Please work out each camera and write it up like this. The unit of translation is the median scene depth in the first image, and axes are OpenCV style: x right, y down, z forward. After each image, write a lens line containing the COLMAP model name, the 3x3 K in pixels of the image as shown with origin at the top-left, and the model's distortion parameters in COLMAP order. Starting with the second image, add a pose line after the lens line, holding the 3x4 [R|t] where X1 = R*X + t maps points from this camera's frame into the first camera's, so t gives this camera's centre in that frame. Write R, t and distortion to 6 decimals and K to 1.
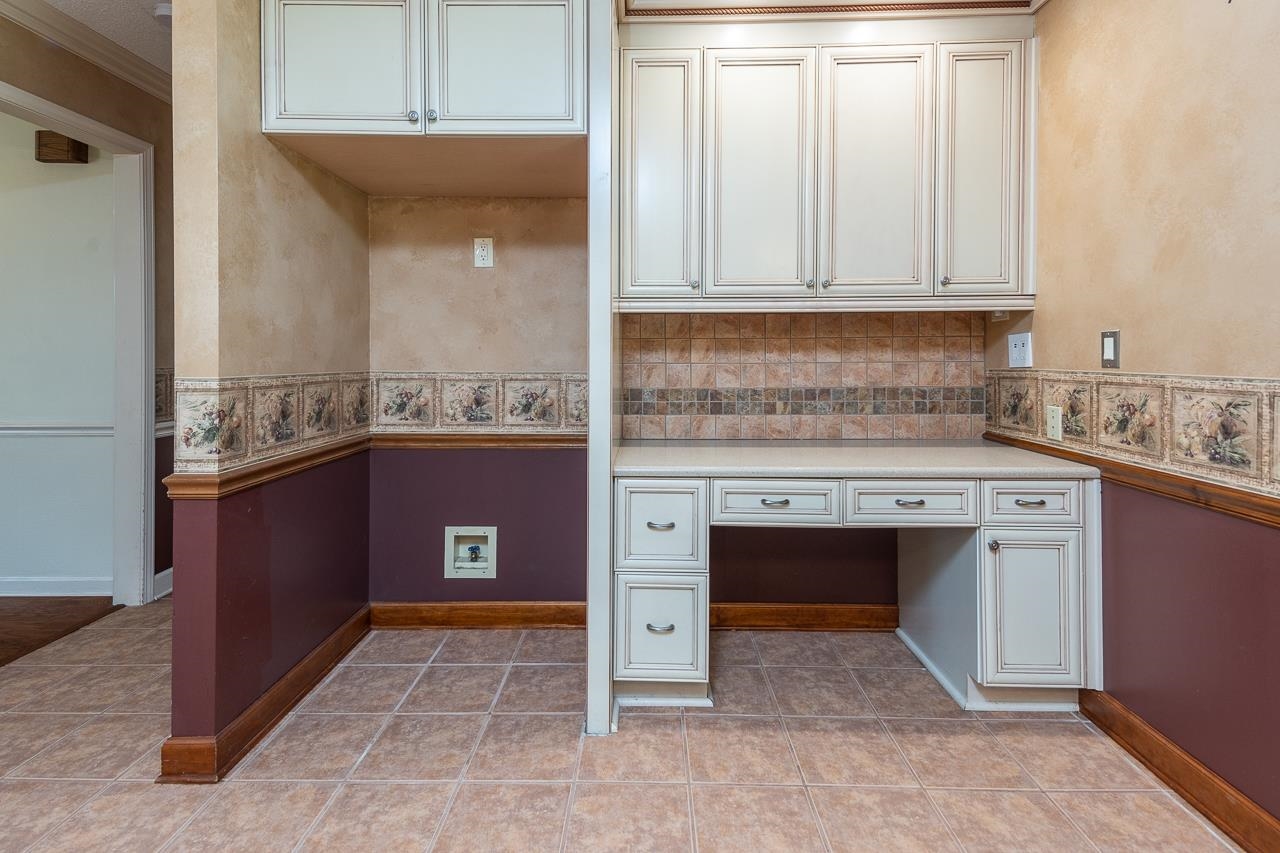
lens RADIAL K [[606.3, 0, 643.5], [0, 606.3, 361.2], [0, 0, 1]] dist [0.039413, -0.013172]
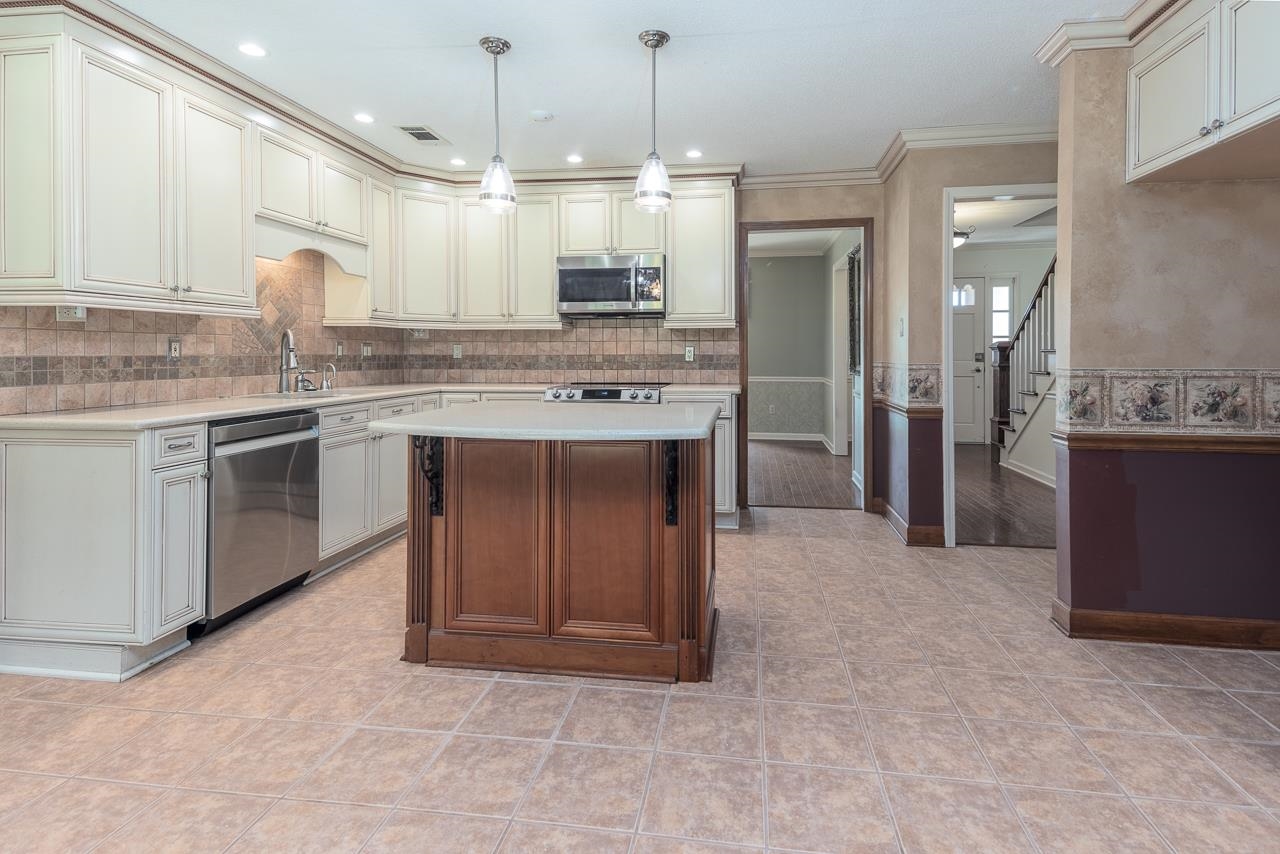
lens RADIAL K [[606.3, 0, 659.8], [0, 606.3, 360.1], [0, 0, 1]] dist [0.039413, -0.013172]
pose [[-0.134924, 0.006925, -0.990832, 0.699774], [-0.001616, 0.999973, 0.007209, -0.001859], [0.990855, 0.002573, -0.134909, 0.164238]]
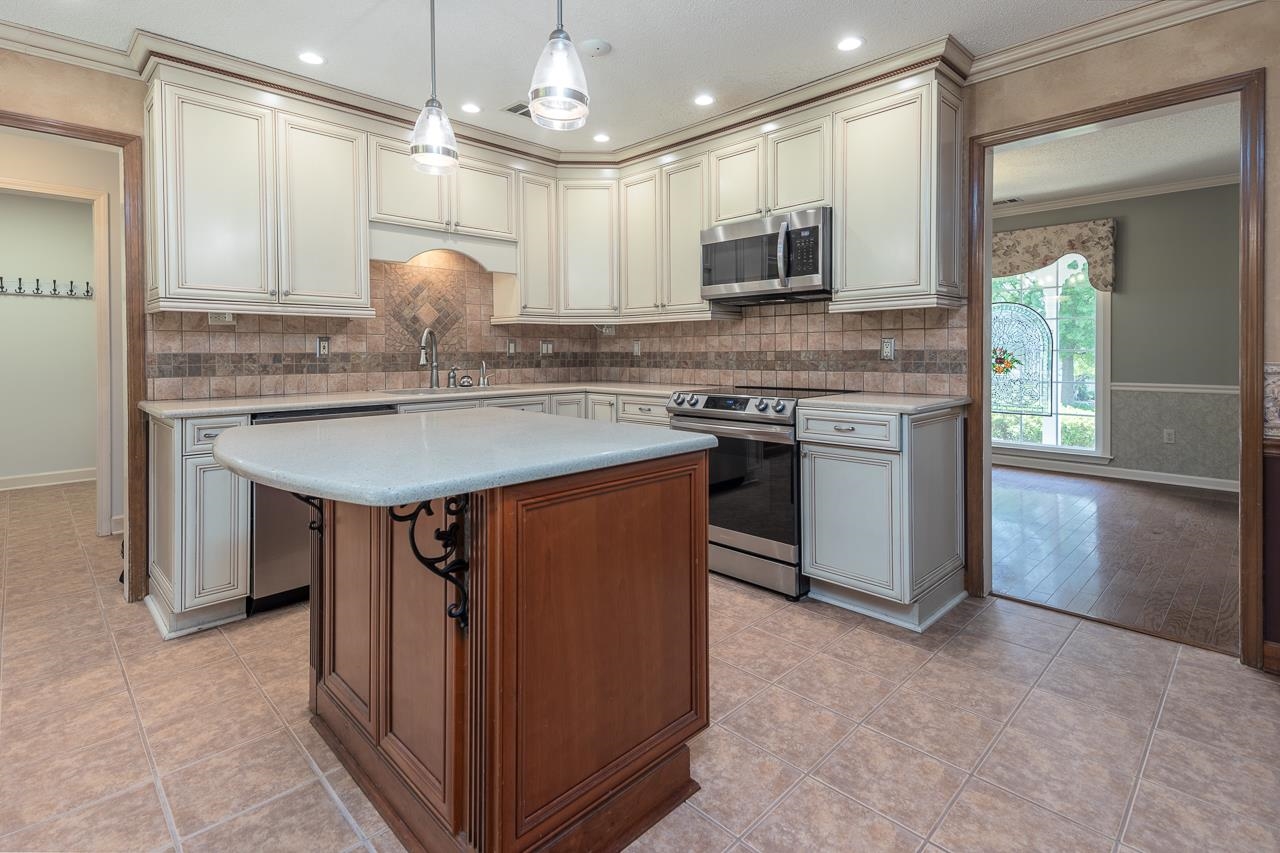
lens RADIAL K [[606.3, 0, 643.8], [0, 606.3, 357.7], [0, 0, 1]] dist [0.039413, -0.013172]
pose [[-0.702722, 0.004542, -0.711450, 0.022313], [0.000354, 0.999982, 0.006035, 0.002800], [0.711464, 0.003989, -0.702711, 0.580177]]
